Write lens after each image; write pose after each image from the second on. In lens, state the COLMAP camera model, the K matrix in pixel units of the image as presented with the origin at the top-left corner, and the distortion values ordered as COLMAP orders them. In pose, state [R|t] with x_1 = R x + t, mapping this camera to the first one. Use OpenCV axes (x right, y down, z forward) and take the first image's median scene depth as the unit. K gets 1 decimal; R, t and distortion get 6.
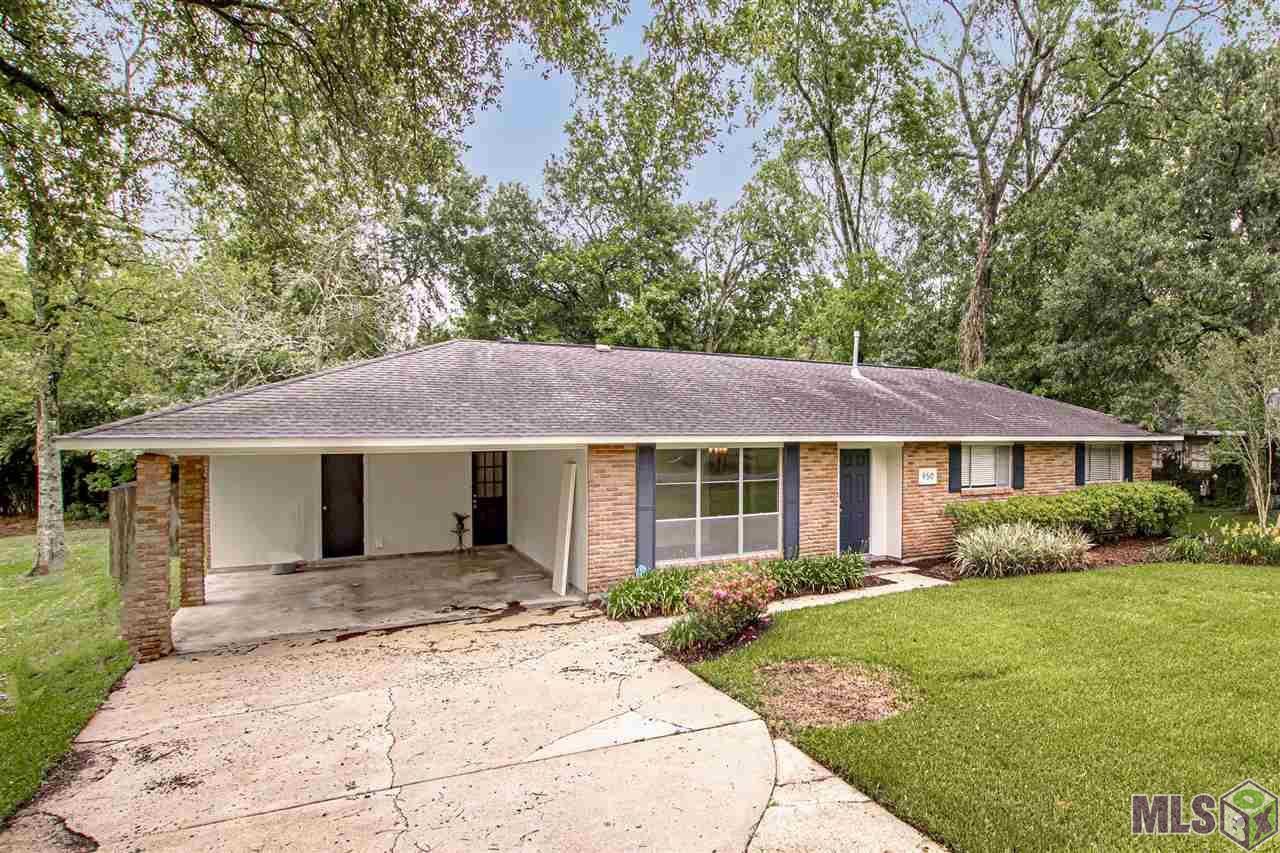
lens RADIAL K [[678.7, 0, 640.8], [0, 678.7, 431.1], [0, 0, 1]] dist [0.021256, -0.000035]
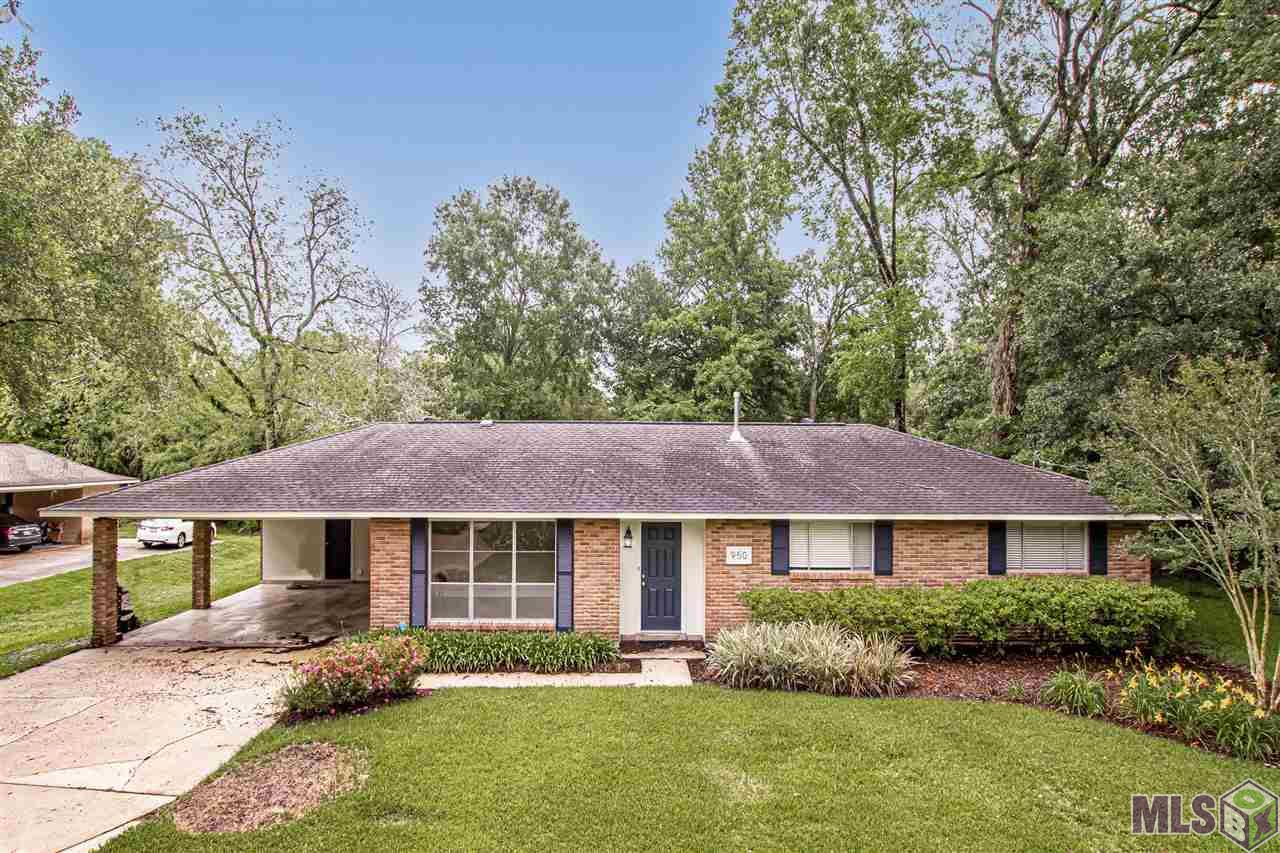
lens RADIAL K [[568.9, 0, 642.4], [0, 568.9, 431.7], [0, 0, 1]] dist [-0.000755, -0.000122]
pose [[0.881513, -0.021632, -0.471665, 0.738918], [0.007651, 0.999473, -0.031541, -0.083983], [0.472098, 0.024195, 0.881214, 0.290405]]
